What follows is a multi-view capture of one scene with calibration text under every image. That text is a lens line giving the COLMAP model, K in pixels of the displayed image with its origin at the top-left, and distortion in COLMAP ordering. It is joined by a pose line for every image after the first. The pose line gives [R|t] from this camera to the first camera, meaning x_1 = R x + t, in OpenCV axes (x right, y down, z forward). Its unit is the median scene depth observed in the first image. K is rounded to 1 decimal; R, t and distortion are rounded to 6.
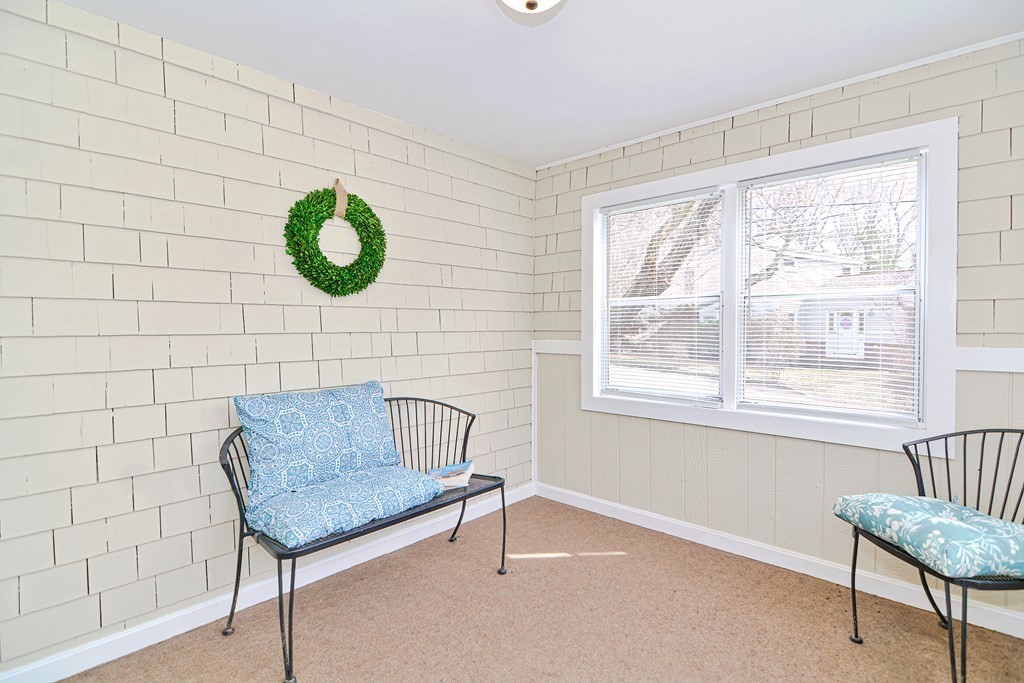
lens RADIAL K [[493.9, 0, 518.6], [0, 493.9, 333.2], [0, 0, 1]] dist [-0.002417, -0.005787]
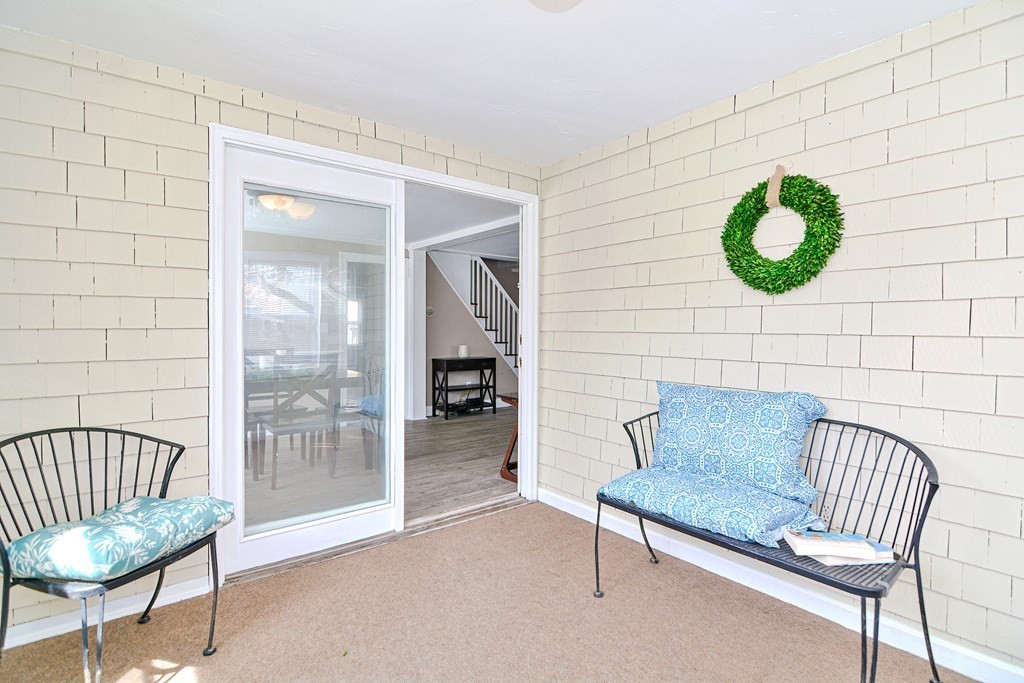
lens RADIAL K [[493.9, 0, 518.6], [0, 493.9, 333.2], [0, 0, 1]] dist [-0.002417, -0.005787]
pose [[-0.155119, 0.014365, -0.987791, 0.606195], [-0.019557, 0.999654, 0.017608, -0.009527], [0.987702, 0.022049, -0.154784, 0.673369]]
